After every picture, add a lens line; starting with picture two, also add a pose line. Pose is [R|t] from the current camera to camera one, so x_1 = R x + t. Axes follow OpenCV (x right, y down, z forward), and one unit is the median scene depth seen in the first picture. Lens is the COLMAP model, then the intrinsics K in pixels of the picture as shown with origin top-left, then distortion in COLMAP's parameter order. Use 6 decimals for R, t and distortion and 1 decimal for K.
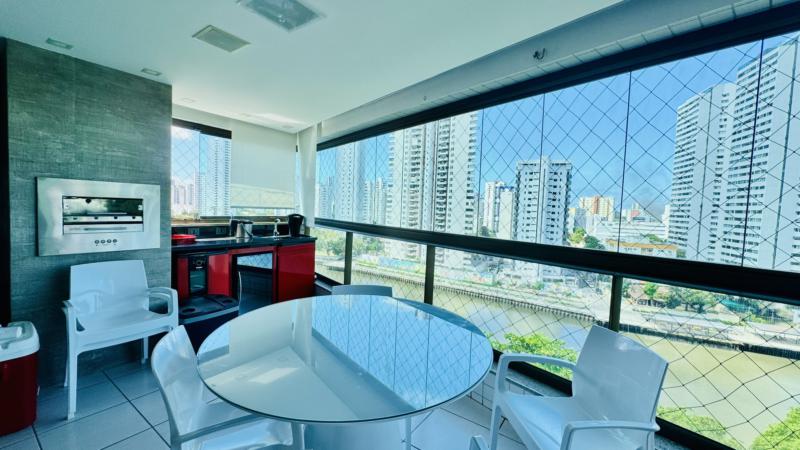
lens RADIAL K [[320.7, 0, 400.8], [0, 320.7, 224.5], [0, 0, 1]] dist [0.000366, -0.001131]
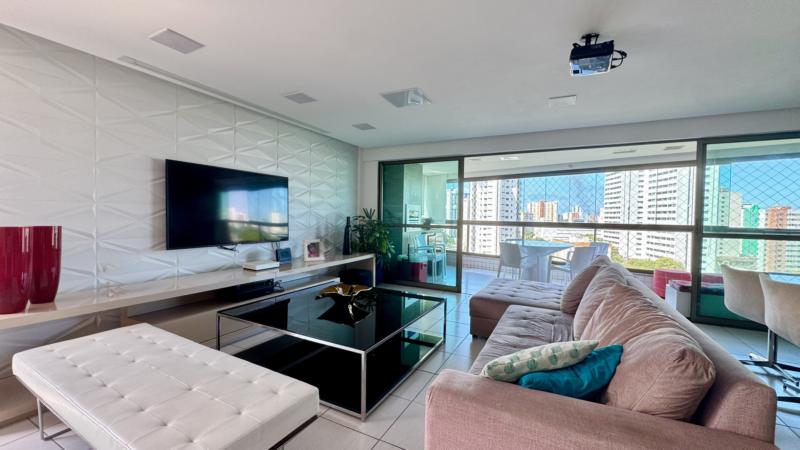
lens RADIAL K [[320.7, 0, 401.6], [0, 320.7, 226.8], [0, 0, 1]] dist [0.000366, -0.001131]
pose [[0.990377, -0.029340, 0.135247, -0.815630], [0.031698, 0.999380, -0.015312, 0.045012], [-0.134713, 0.019452, 0.990694, -0.826704]]
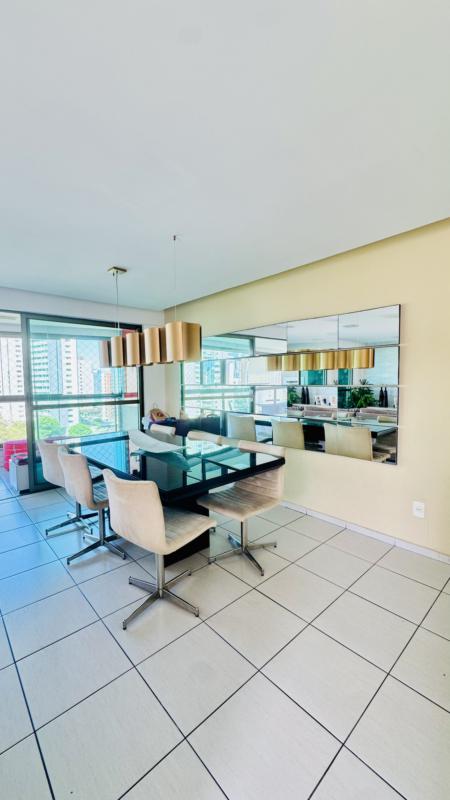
lens RADIAL K [[320.7, 0, 224.4], [0, 320.7, 399.6], [0, 0, 1]] dist [0.000366, -0.001131]
pose [[0.227936, -0.101068, 0.968416, -0.611702], [0.074767, 0.993478, 0.086086, 0.019930], [-0.970801, 0.052783, 0.234006, -0.804530]]
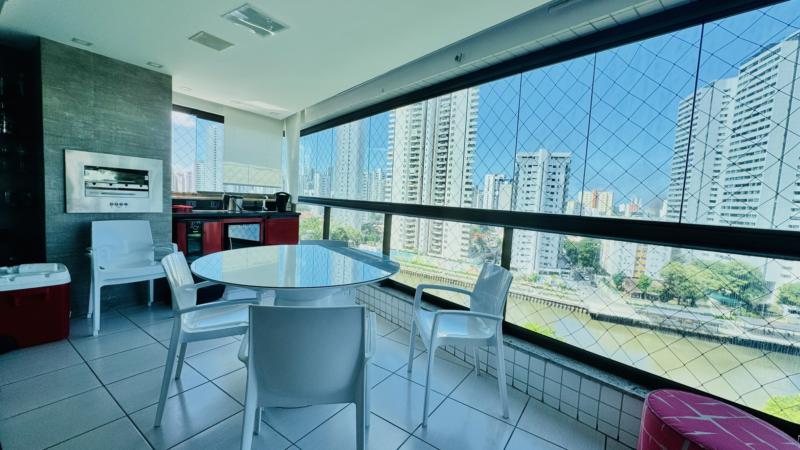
lens RADIAL K [[320.7, 0, 400.5], [0, 320.7, 224.4], [0, 0, 1]] dist [0.000366, -0.001131]
pose [[0.999881, 0.015263, 0.002402, 0.096170], [-0.015322, 0.999522, 0.026851, 0.049727], [-0.001991, -0.026885, 0.999637, -0.142154]]
